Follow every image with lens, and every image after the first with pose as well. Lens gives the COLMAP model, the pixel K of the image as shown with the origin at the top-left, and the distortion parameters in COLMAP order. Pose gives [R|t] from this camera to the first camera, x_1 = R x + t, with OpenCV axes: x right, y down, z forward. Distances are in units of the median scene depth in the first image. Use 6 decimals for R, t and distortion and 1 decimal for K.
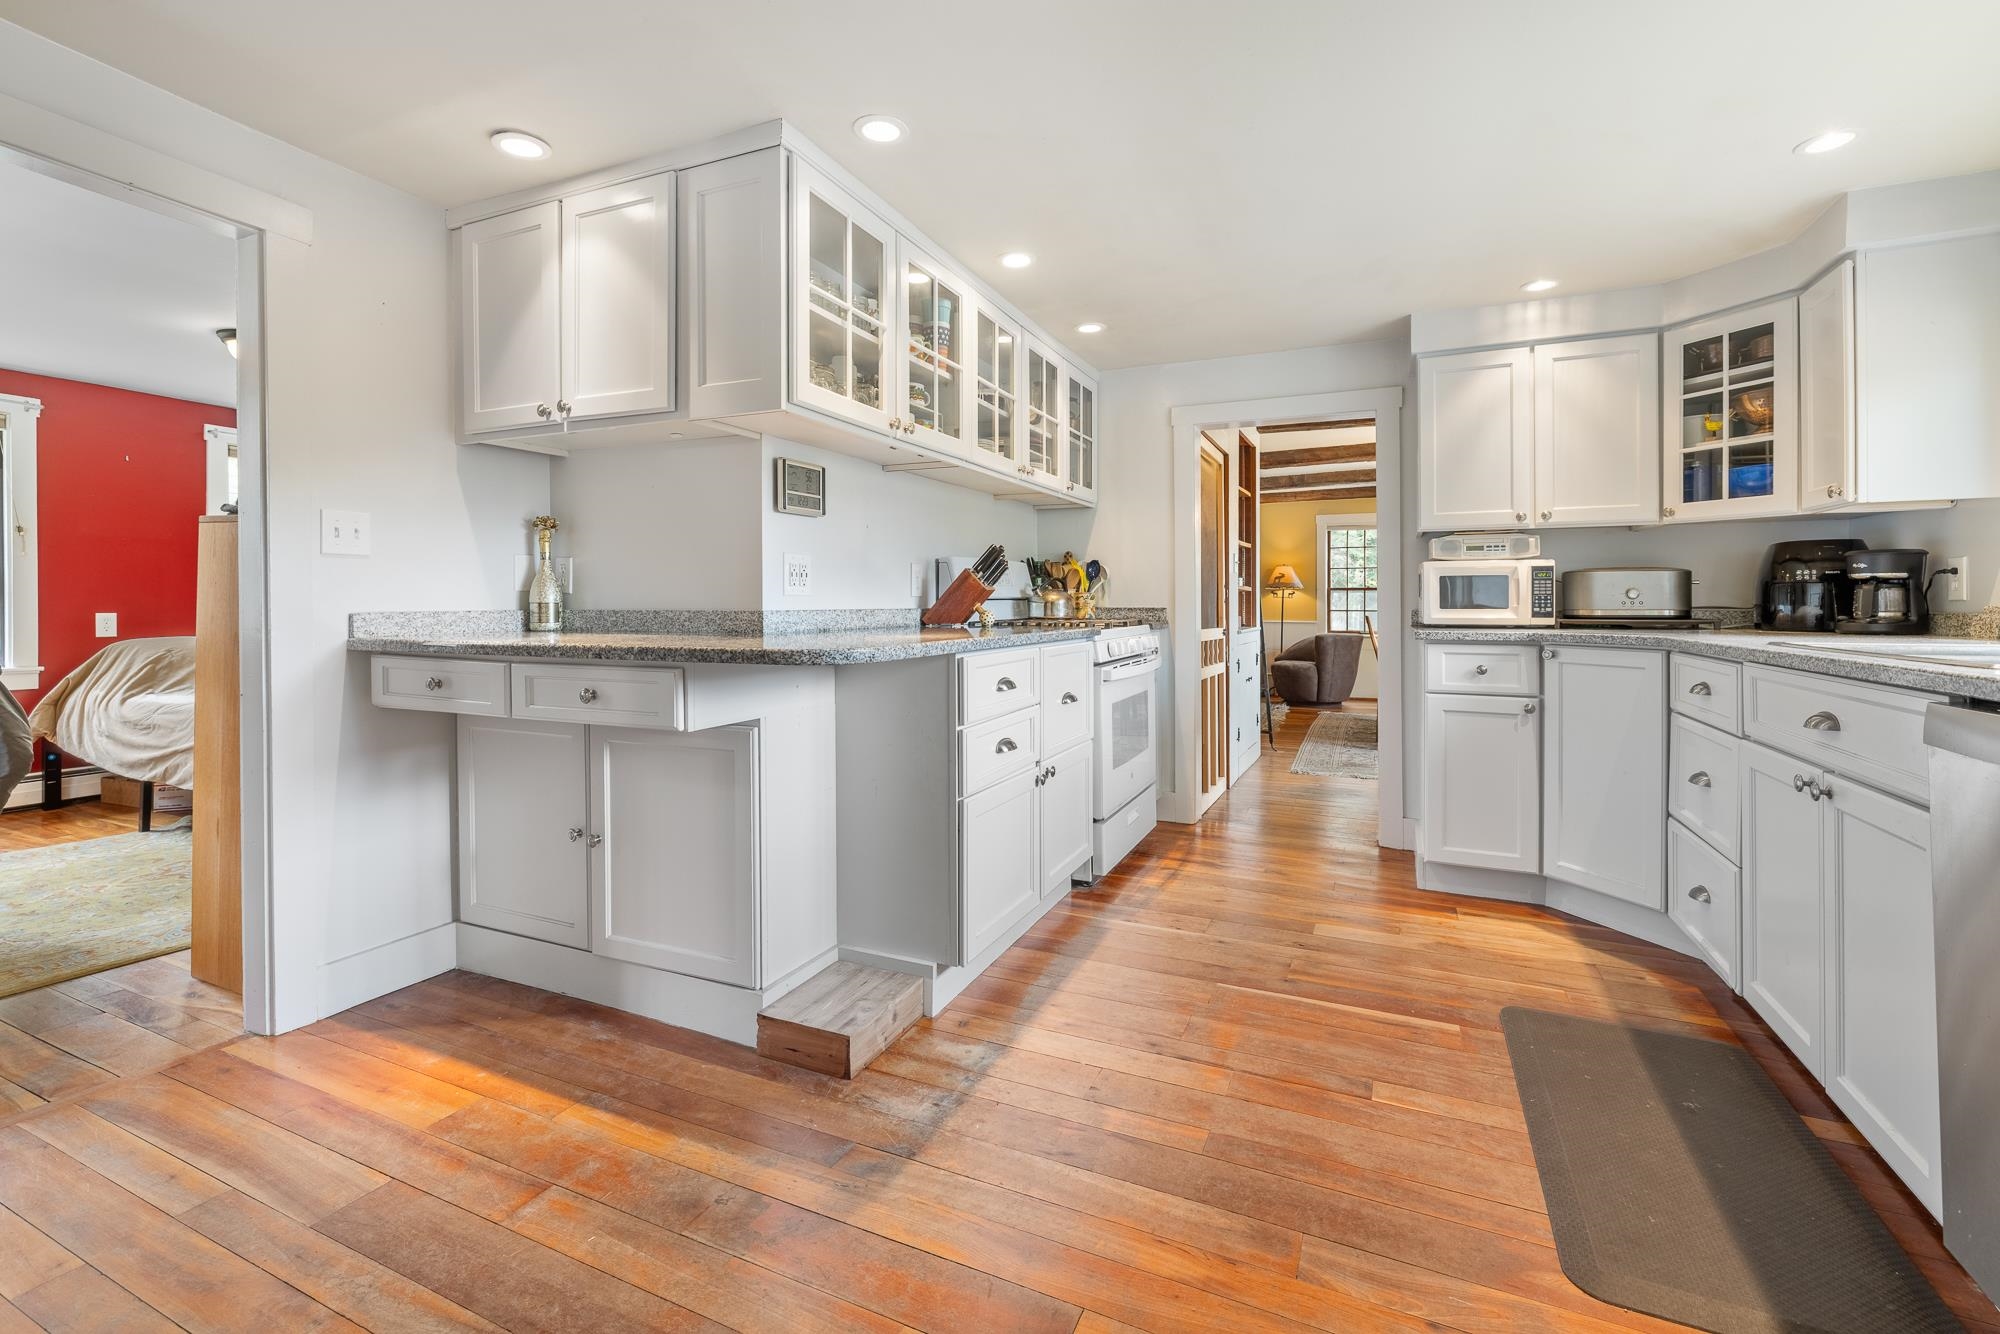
lens RADIAL K [[857.6, 0, 1004.2], [0, 857.6, 609.7], [0, 0, 1]] dist [-0.001451, -0.000498]
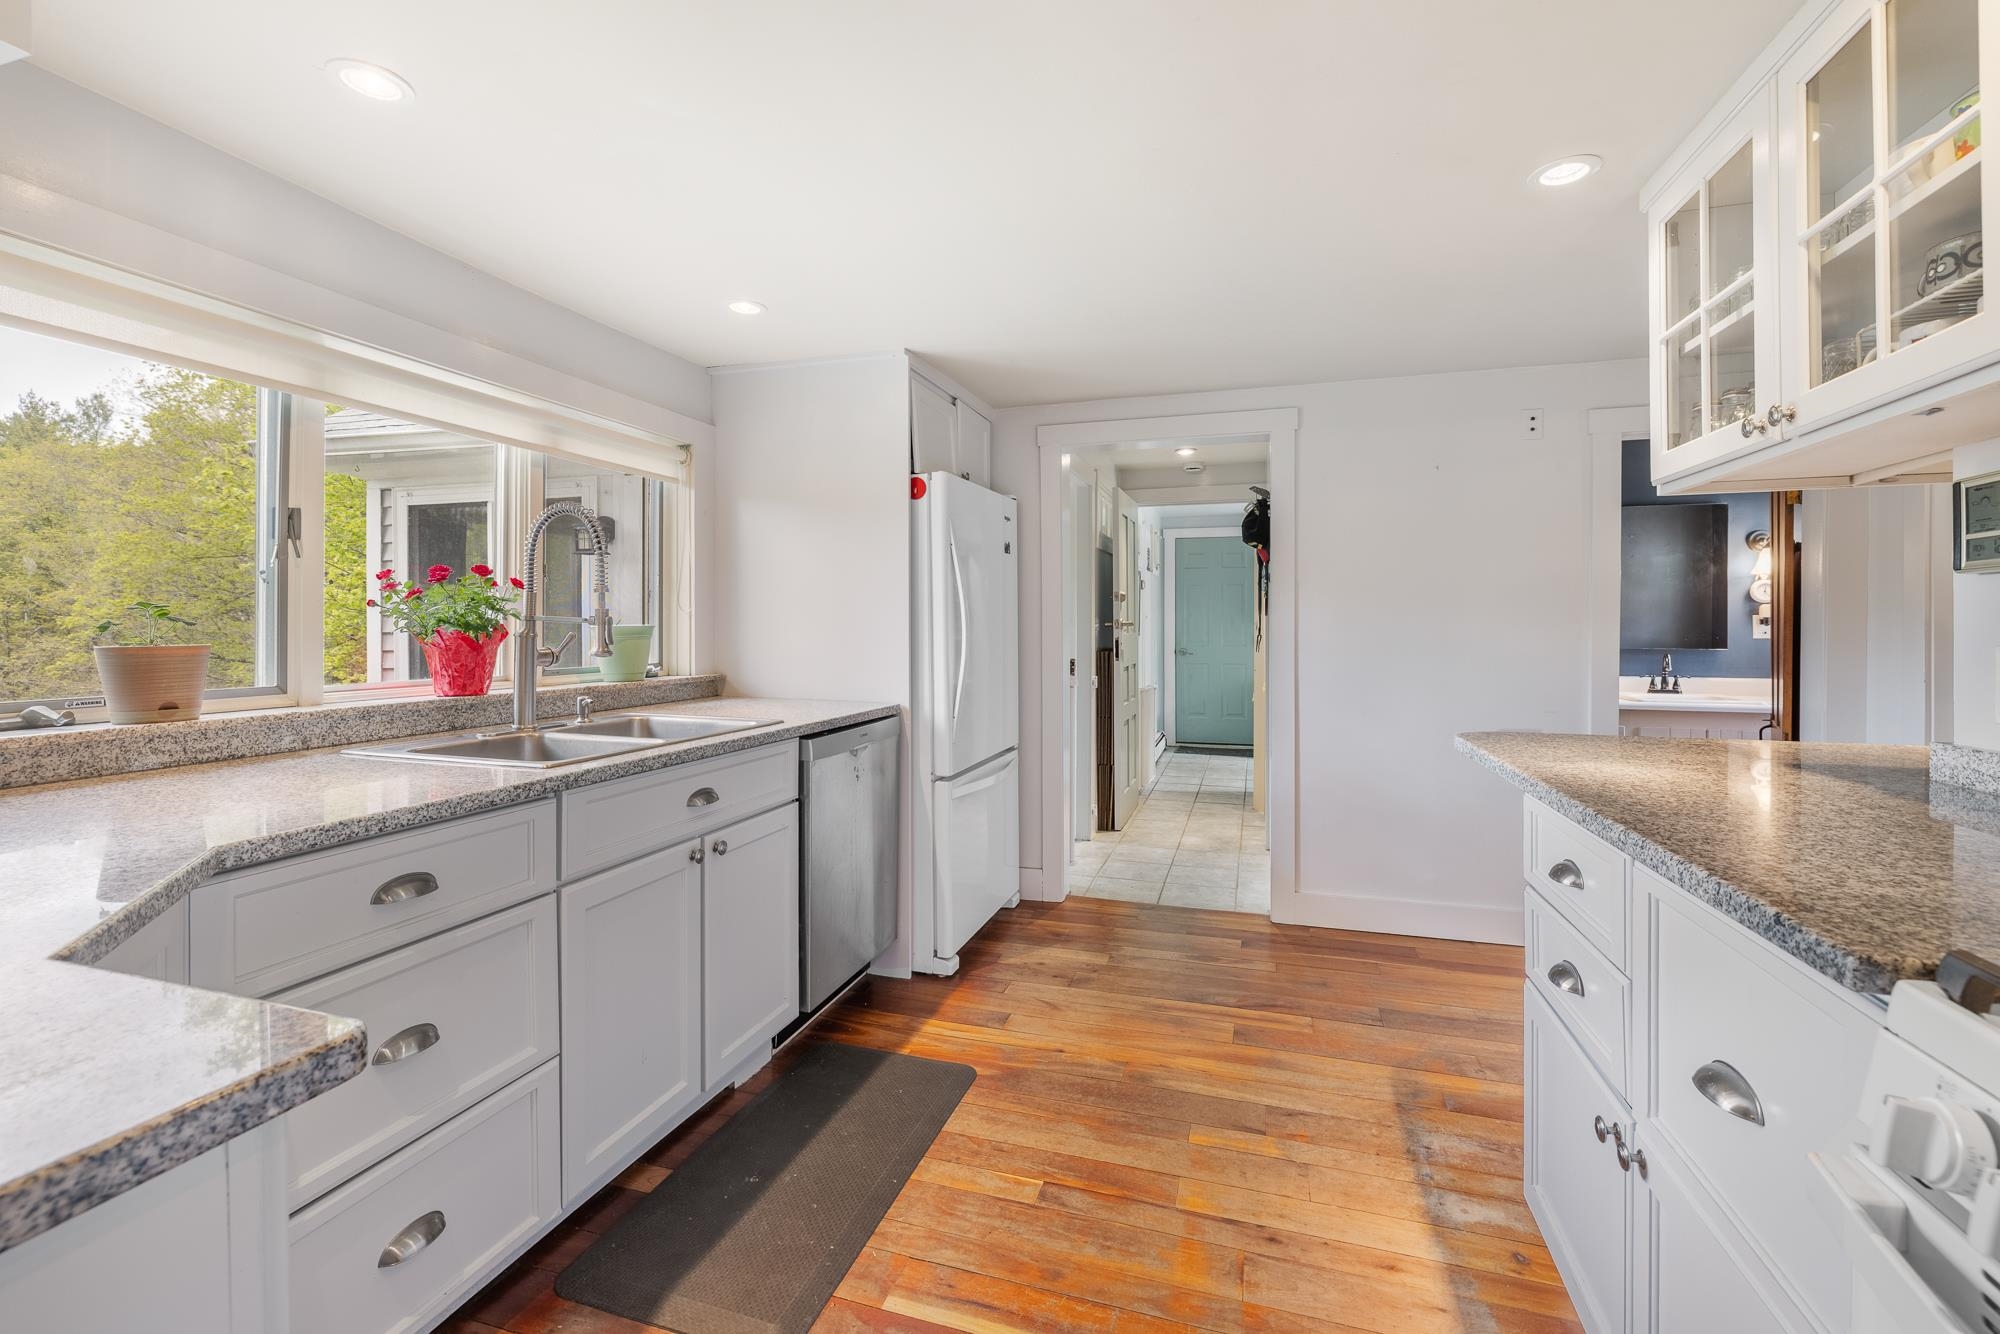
lens RADIAL K [[857.6, 0, 1004.2], [0, 857.6, 609.7], [0, 0, 1]] dist [-0.001451, -0.000498]
pose [[-0.991411, -0.003774, -0.130725, 0.617013], [-0.002553, 0.999951, -0.009512, -0.114429], [0.130755, -0.009097, -0.991373, 2.037133]]
